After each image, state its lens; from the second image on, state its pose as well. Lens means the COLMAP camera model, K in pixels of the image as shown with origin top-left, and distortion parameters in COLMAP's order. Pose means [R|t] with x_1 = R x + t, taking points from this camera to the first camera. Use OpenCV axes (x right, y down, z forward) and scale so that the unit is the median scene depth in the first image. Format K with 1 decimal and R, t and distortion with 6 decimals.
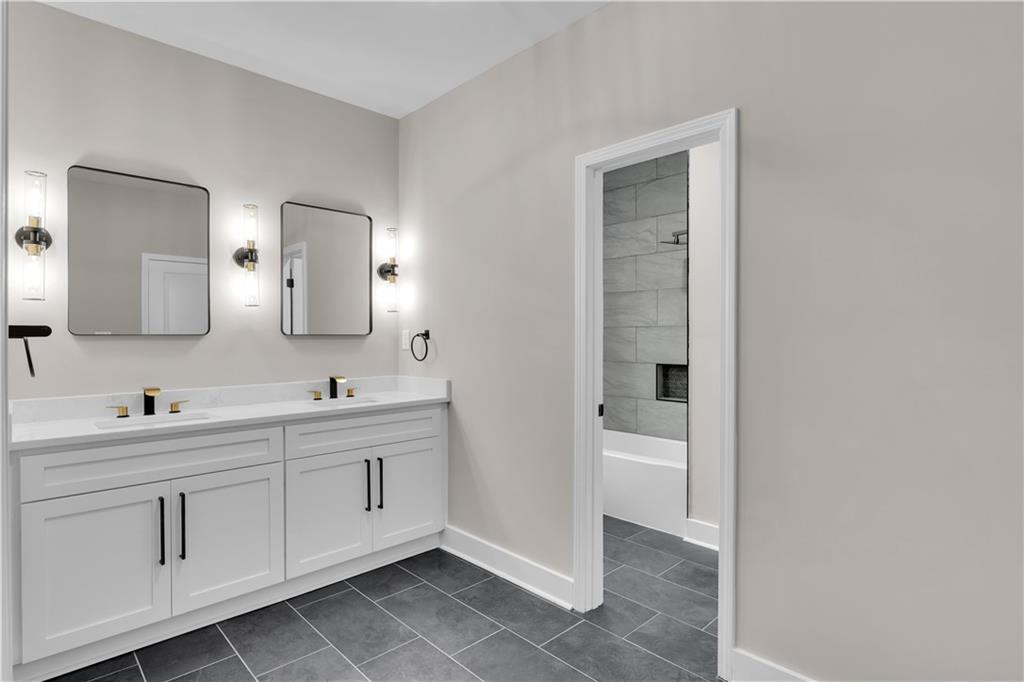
lens RADIAL K [[520.6, 0, 513.3], [0, 520.6, 338.7], [0, 0, 1]] dist [-0.010913, -0.003972]
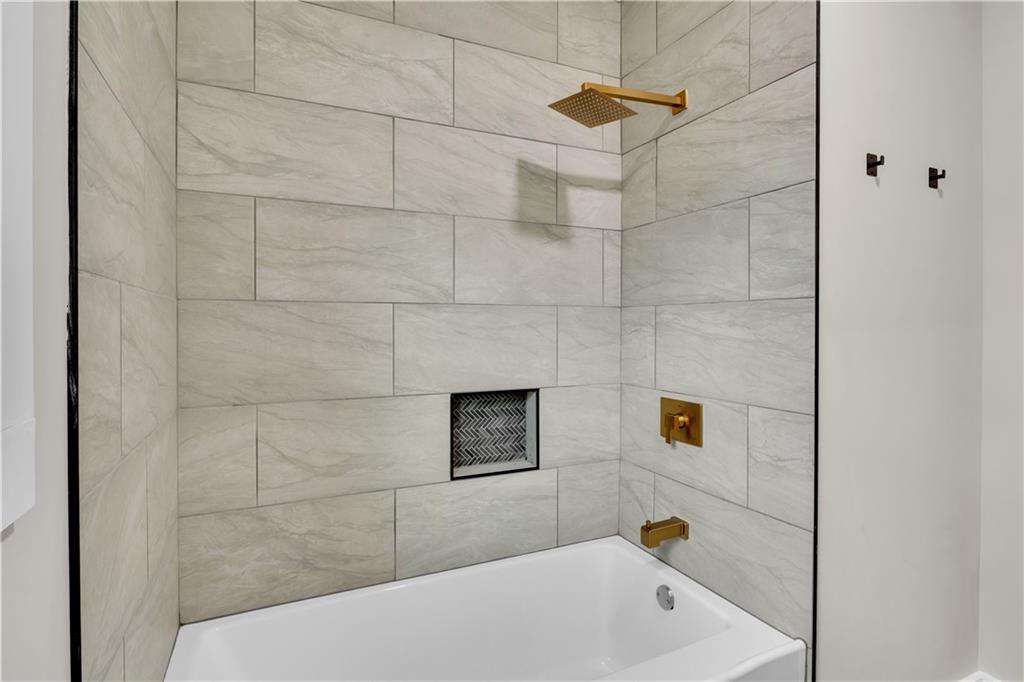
lens RADIAL K [[520.6, 0, 514.4], [0, 520.6, 332.7], [0, 0, 1]] dist [-0.010913, -0.003972]
pose [[0.305268, -0.006854, 0.952242, -0.103197], [0.007912, 0.999958, 0.004661, -0.002017], [-0.952234, 0.006111, 0.305309, 0.813378]]
